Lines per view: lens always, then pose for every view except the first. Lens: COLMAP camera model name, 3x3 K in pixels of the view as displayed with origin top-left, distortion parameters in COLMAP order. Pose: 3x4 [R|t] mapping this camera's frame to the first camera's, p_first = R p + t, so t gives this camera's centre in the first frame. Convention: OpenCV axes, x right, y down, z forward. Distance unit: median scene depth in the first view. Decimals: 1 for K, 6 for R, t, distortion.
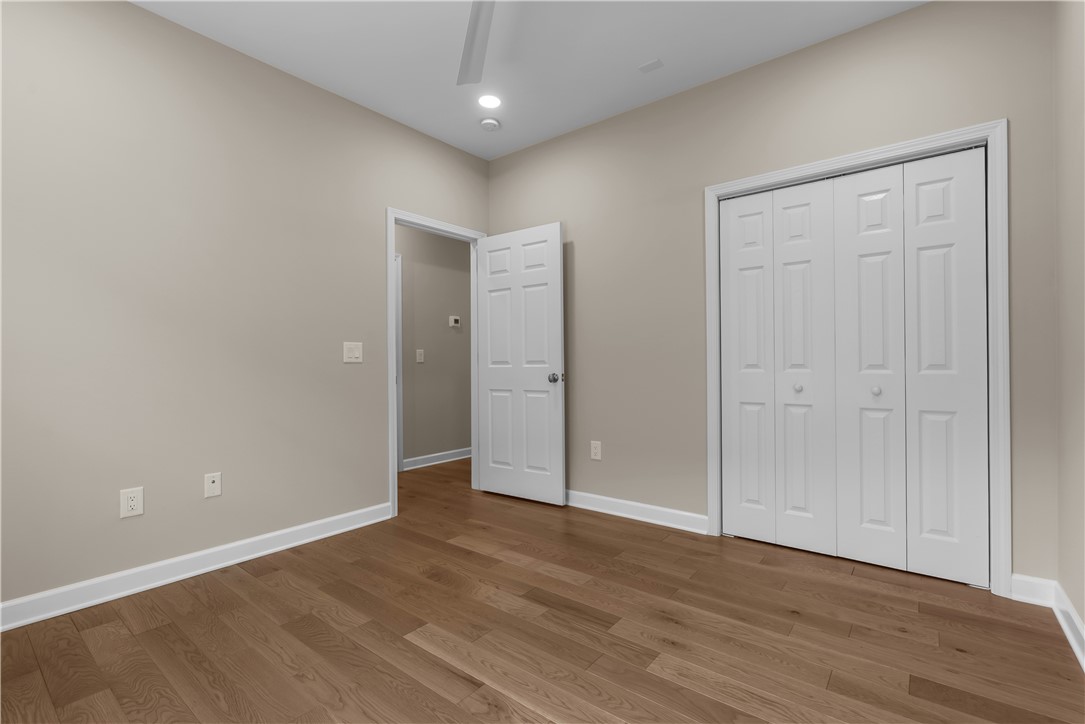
lens RADIAL K [[495.1, 0, 543.4], [0, 495.1, 359.7], [0, 0, 1]] dist [-0.005484, -0.000451]
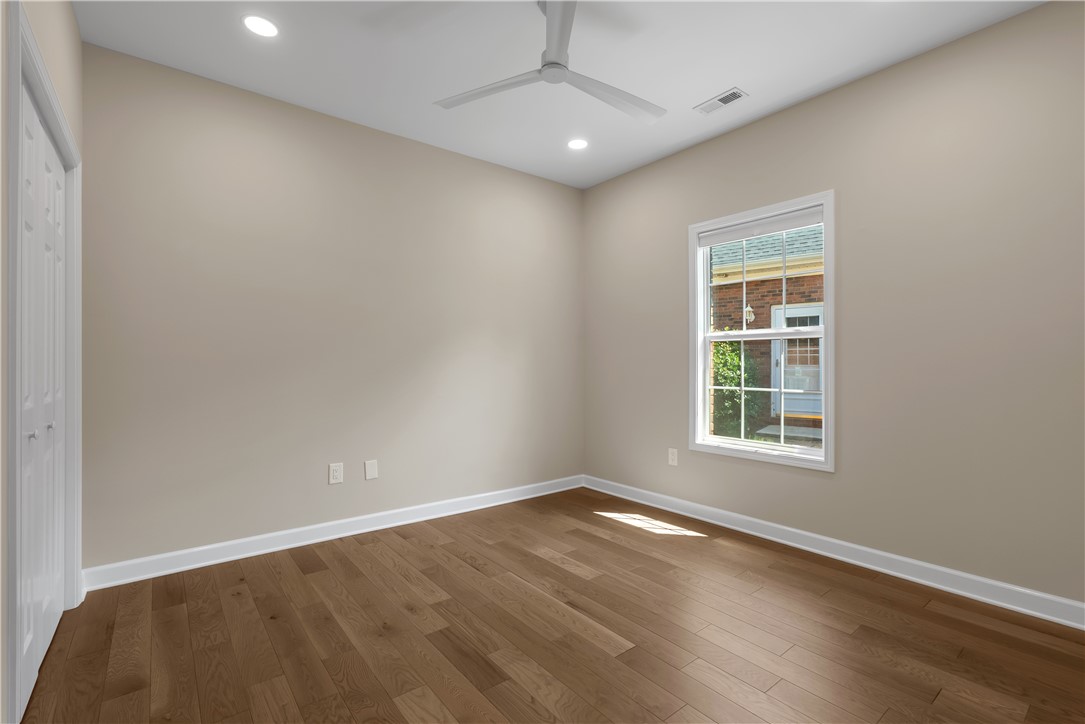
lens RADIAL K [[495.1, 0, 542.0], [0, 495.1, 367.6], [0, 0, 1]] dist [-0.005484, -0.000451]
pose [[-0.973669, 0.006047, 0.227886, -0.324618], [0.005396, 0.999979, -0.003480, -0.026843], [-0.227903, -0.002158, -0.973682, 2.020086]]
